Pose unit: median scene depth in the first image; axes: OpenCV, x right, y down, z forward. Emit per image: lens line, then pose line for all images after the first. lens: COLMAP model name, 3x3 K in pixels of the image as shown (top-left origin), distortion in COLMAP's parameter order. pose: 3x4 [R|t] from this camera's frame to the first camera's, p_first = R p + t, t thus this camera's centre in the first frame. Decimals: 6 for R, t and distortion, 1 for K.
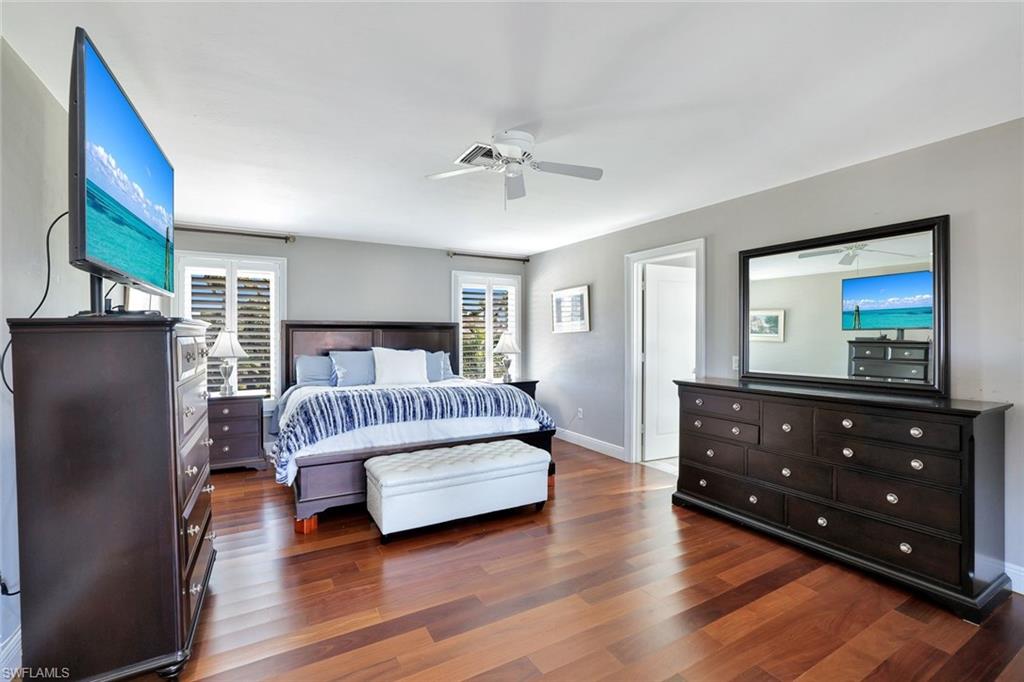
lens RADIAL K [[437.9, 0, 512.7], [0, 437.9, 339.2], [0, 0, 1]] dist [-0.000158, -0.000005]
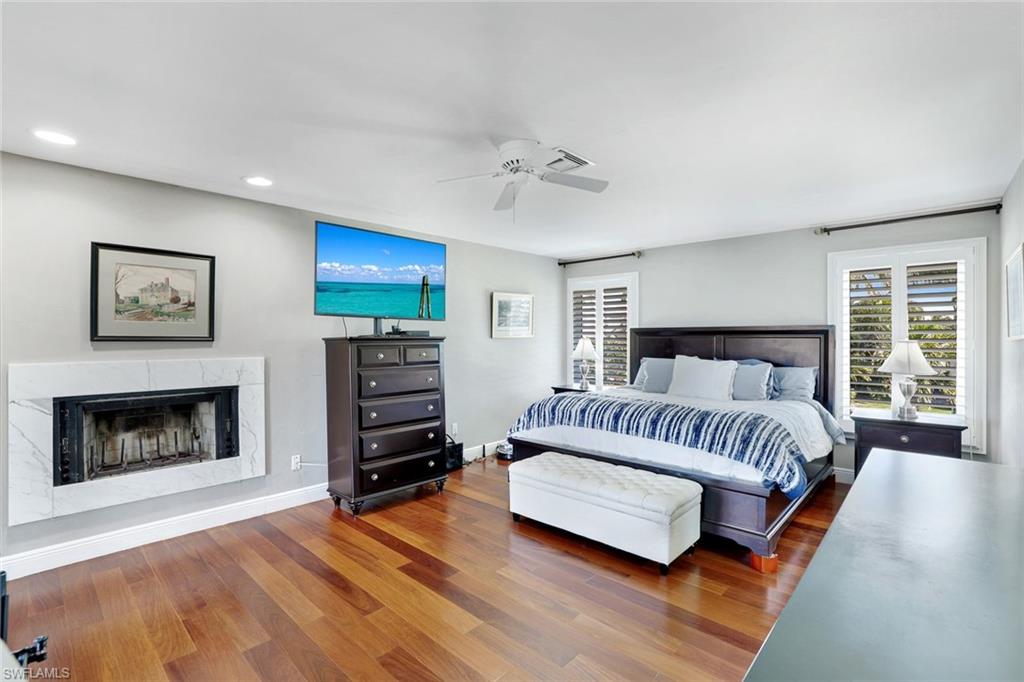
lens RADIAL K [[463.7, 0, 510.7], [0, 463.7, 344.2], [0, 0, 1]] dist [0.001687, 0.000073]
pose [[0.308310, 0.005397, -0.951271, 0.720389], [0.003876, 0.999968, 0.006929, -0.016650], [0.951278, -0.005823, 0.308279, 0.482302]]
